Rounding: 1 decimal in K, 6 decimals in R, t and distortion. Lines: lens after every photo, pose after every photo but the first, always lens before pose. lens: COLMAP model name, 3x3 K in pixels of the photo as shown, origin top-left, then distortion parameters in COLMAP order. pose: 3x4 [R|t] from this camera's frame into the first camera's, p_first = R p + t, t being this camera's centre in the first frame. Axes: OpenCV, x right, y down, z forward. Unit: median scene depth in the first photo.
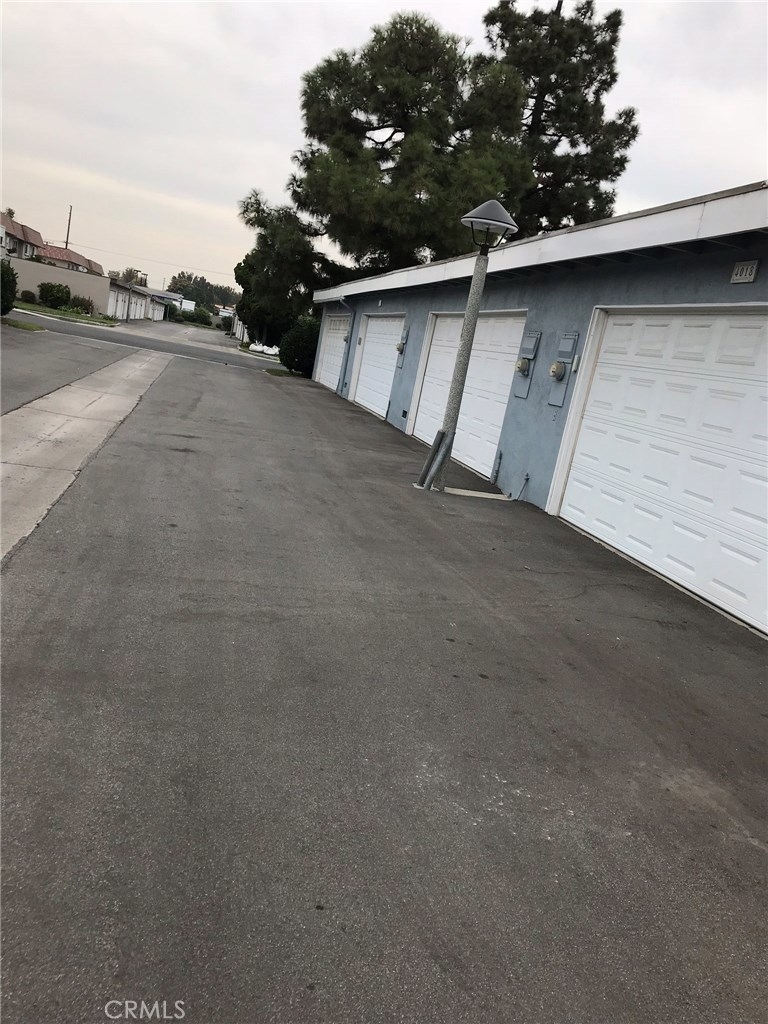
lens RADIAL K [[876.4, 0, 384.0], [0, 876.4, 512.0], [0, 0, 1]] dist [0.023185, 0.016116]
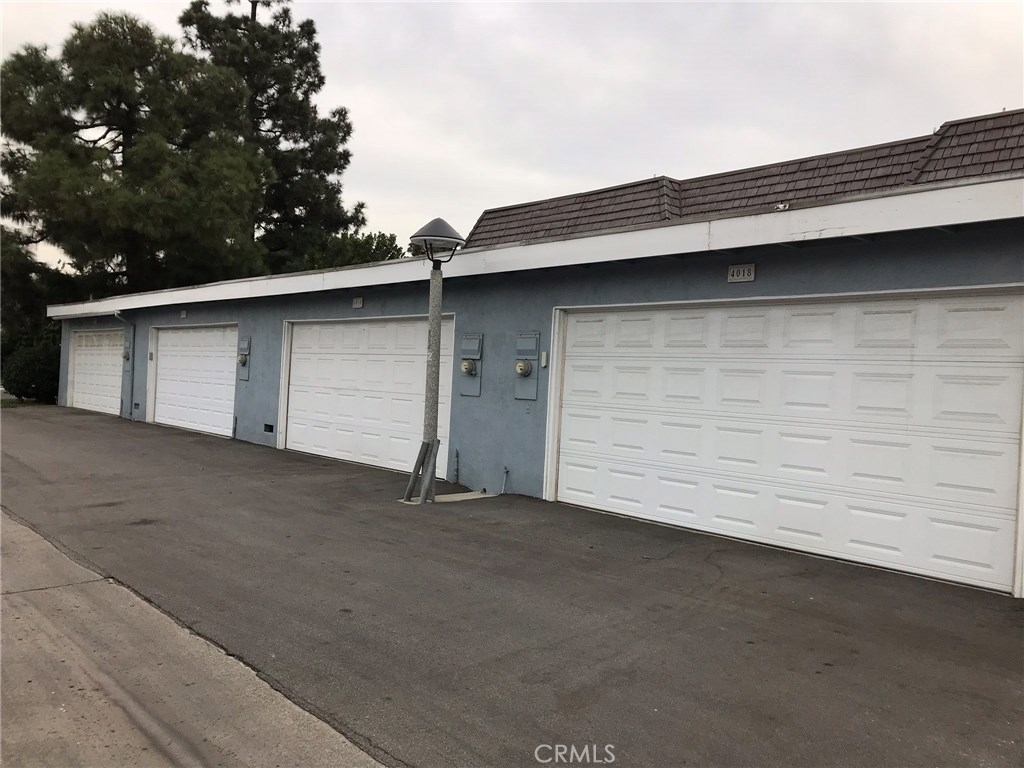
lens RADIAL K [[876.4, 0, 512.0], [0, 876.4, 384.0], [0, 0, 1]] dist [0.023185, 0.016116]
pose [[0.858507, -0.153911, 0.489160, -0.127467], [0.206816, 0.976797, -0.055633, -0.031907], [-0.469247, 0.148928, 0.870418, 0.030054]]
